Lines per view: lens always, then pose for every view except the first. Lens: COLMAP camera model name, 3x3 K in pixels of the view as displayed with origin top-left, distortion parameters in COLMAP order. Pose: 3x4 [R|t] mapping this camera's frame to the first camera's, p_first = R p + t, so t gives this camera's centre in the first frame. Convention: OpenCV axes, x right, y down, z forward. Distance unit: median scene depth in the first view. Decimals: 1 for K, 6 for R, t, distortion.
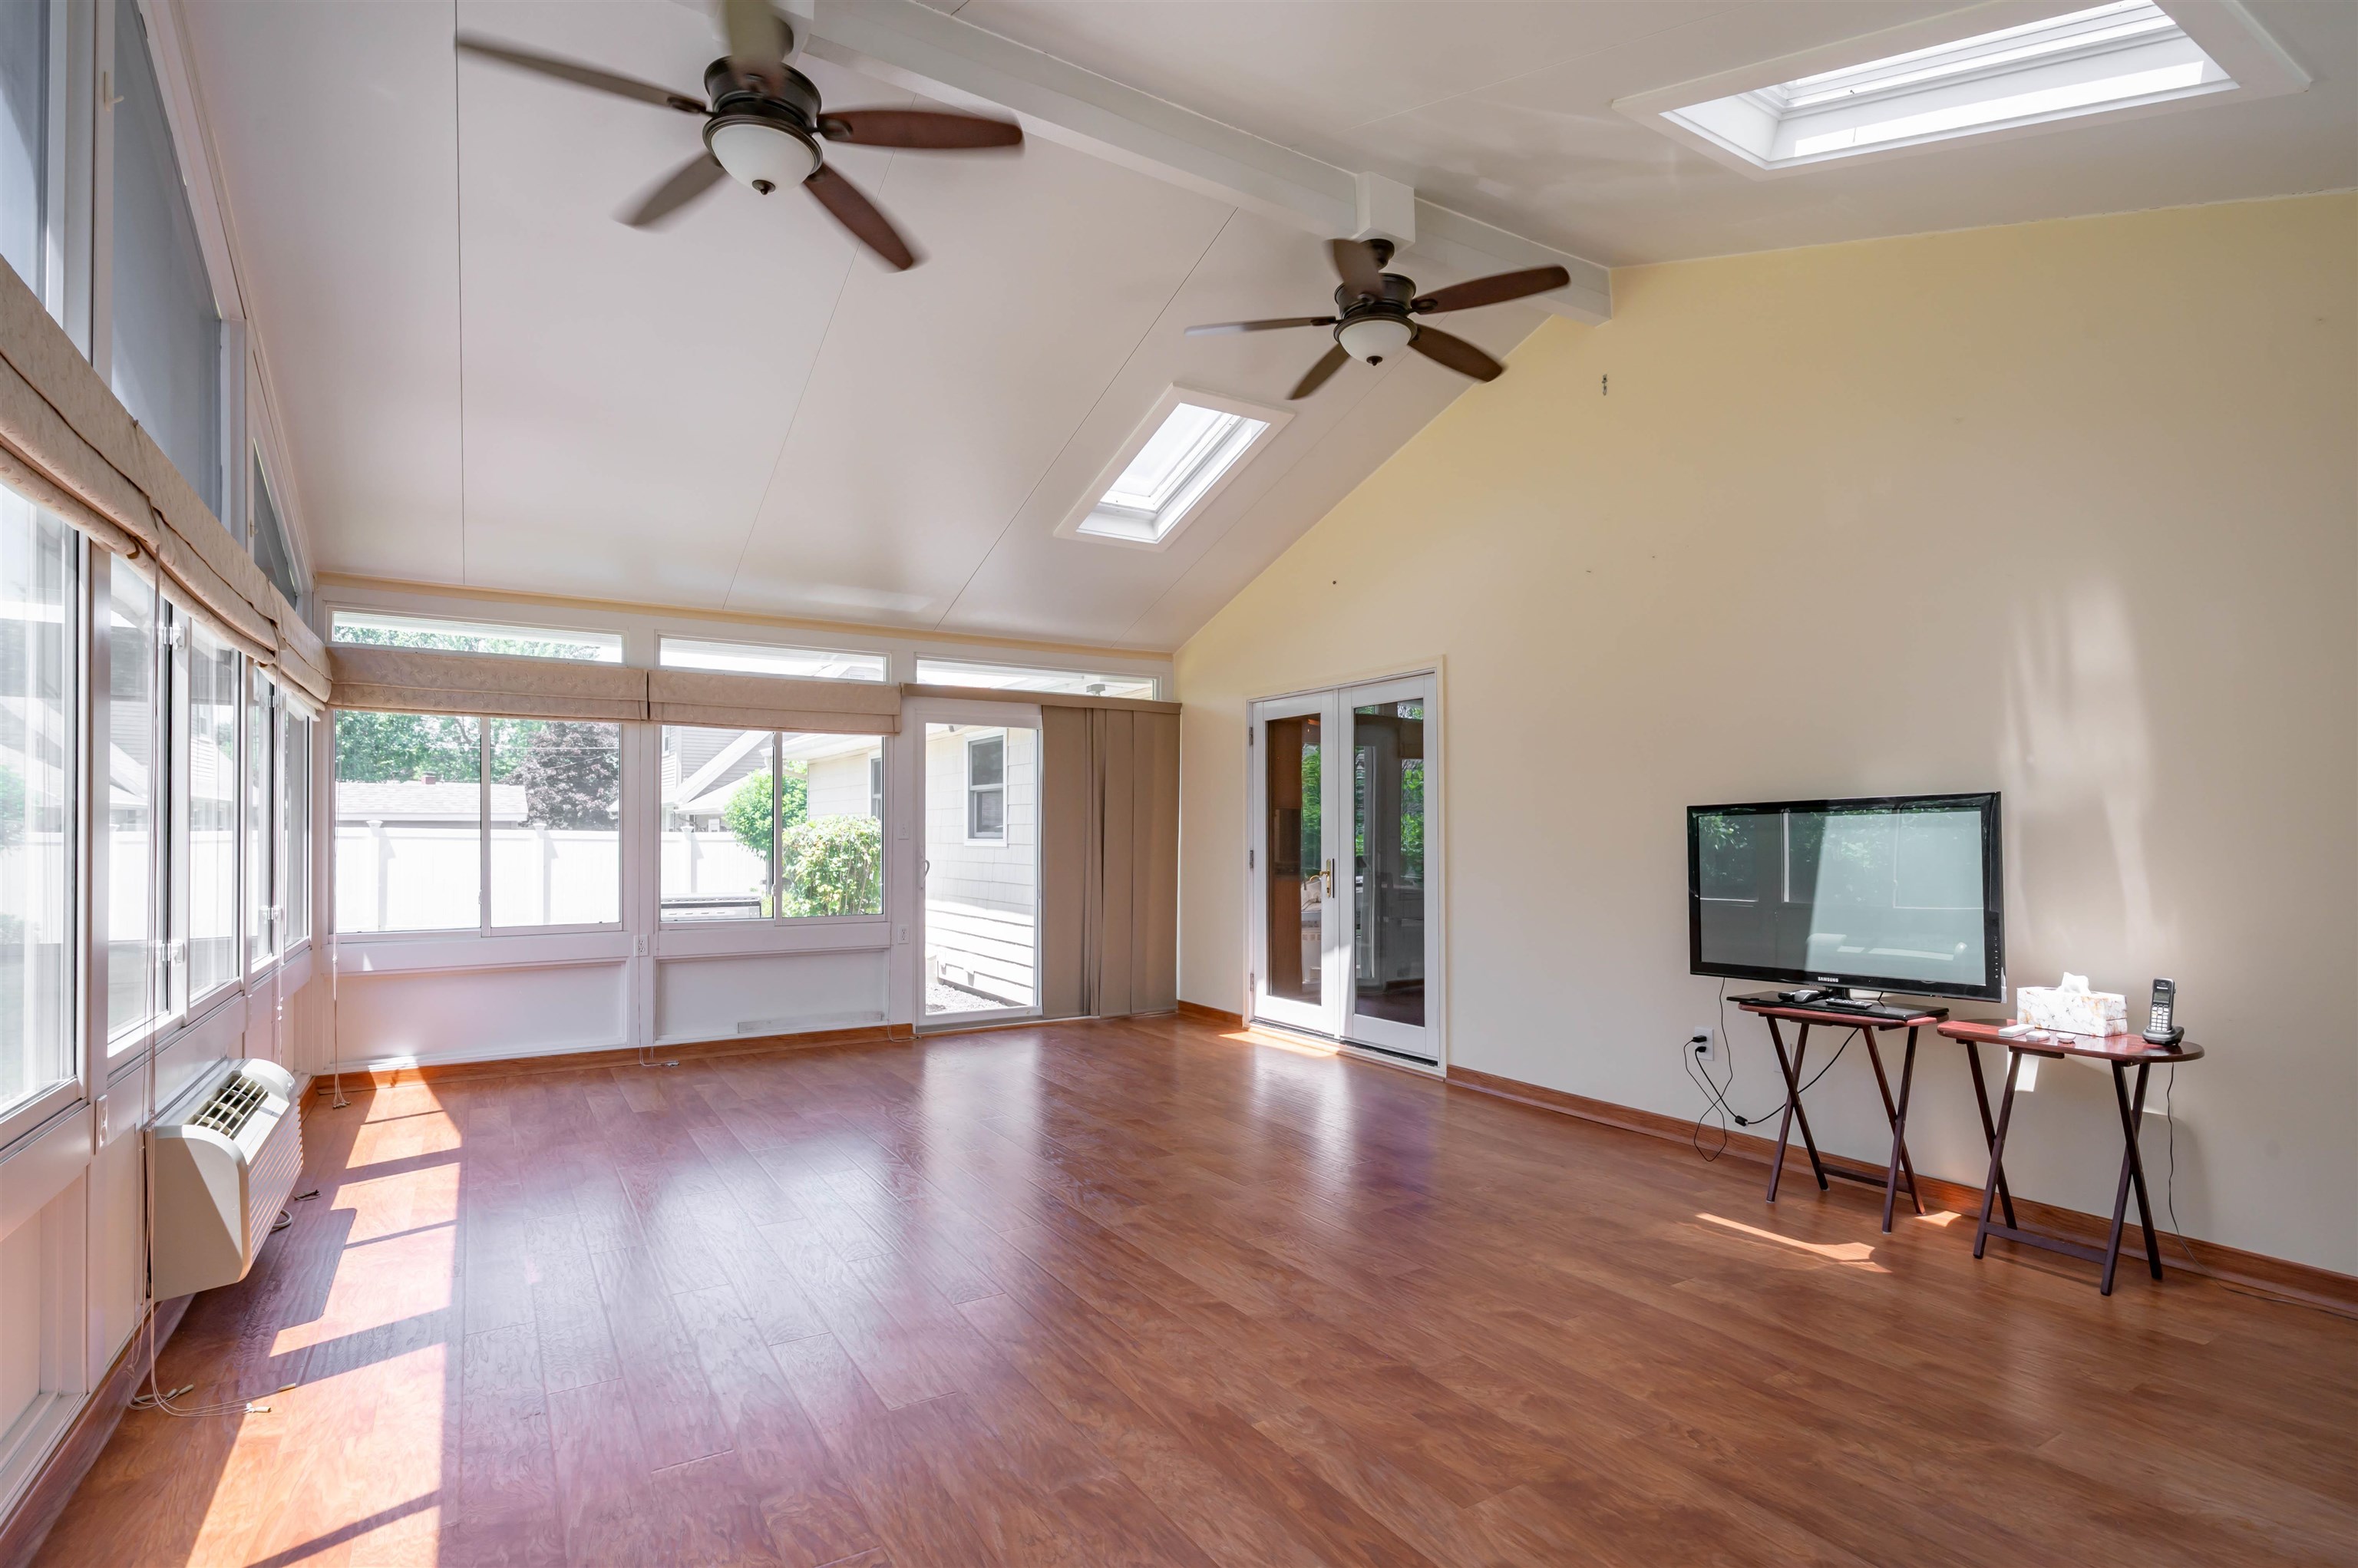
lens RADIAL K [[1143.3, 0, 1181.7], [0, 1143.3, 823.9], [0, 0, 1]] dist [-0.038999, 0.000011]
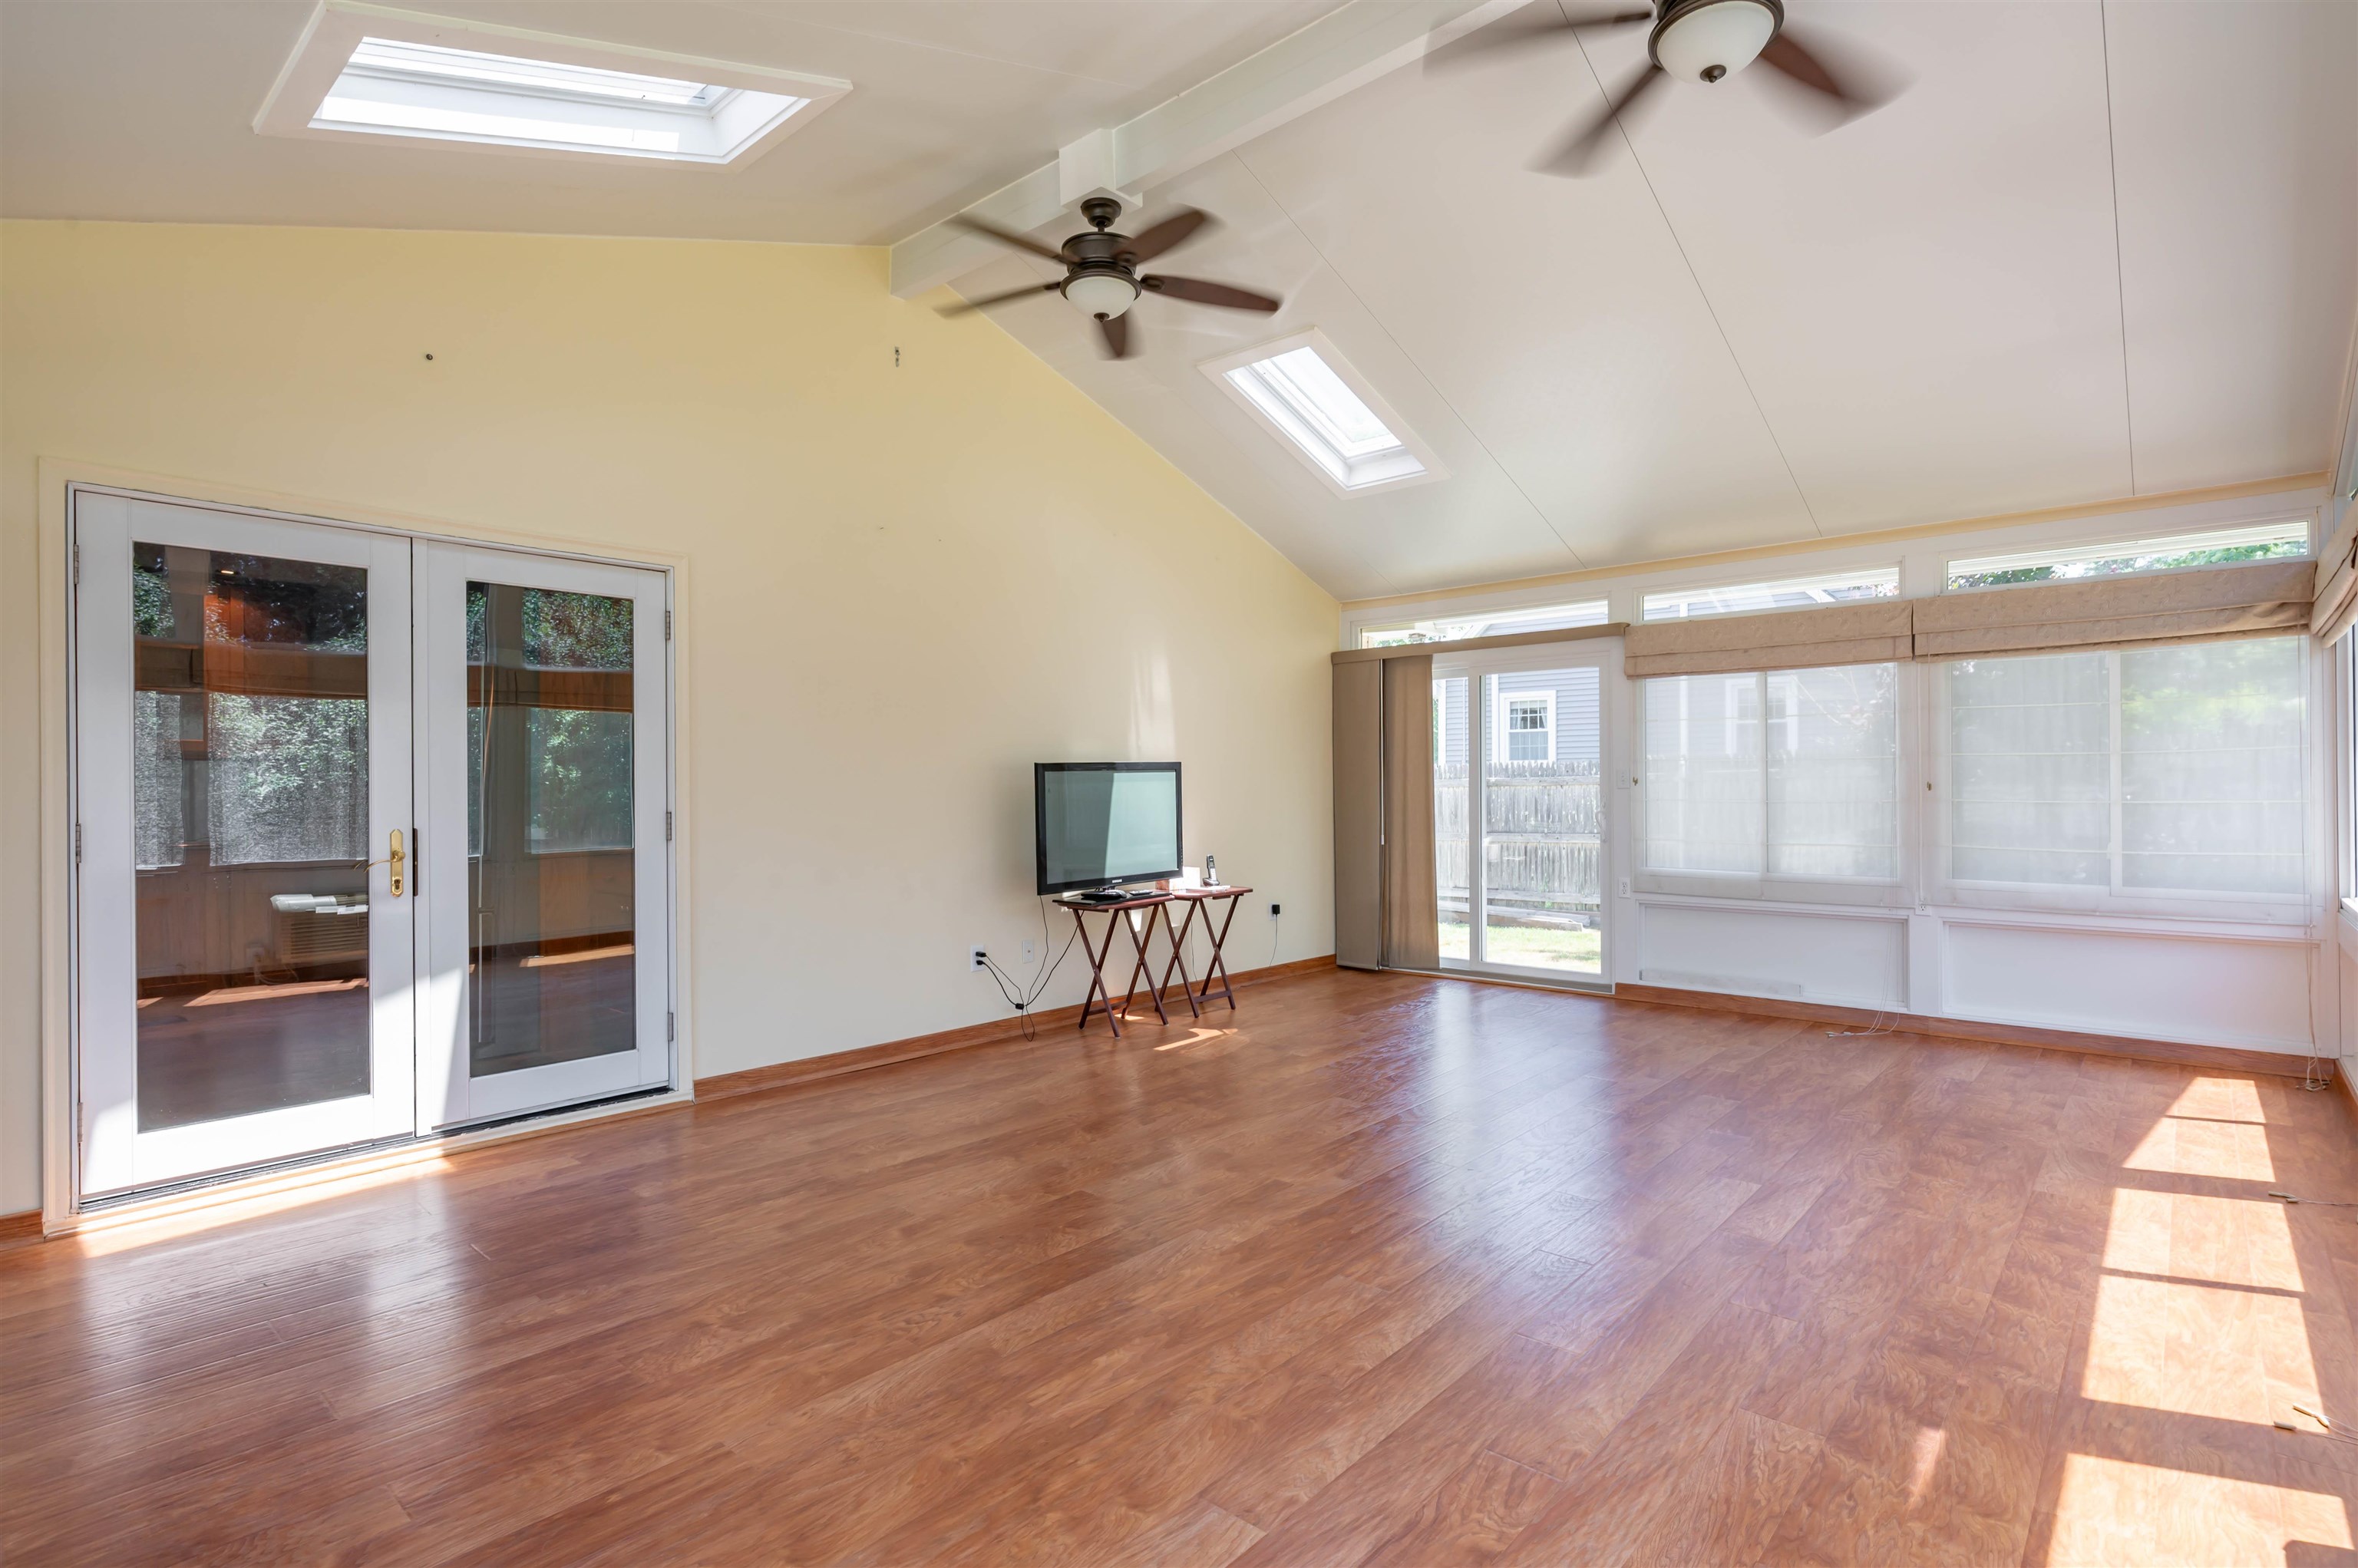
lens RADIAL K [[1164.1, 0, 1169.2], [0, 1164.1, 785.9], [0, 0, 1]] dist [-0.001052, 0.000972]
pose [[-0.288734, -0.002726, 0.957406, -0.759682], [-0.007396, 0.999972, 0.000617, 0.006967], [-0.957381, -0.006903, -0.288746, 1.118444]]
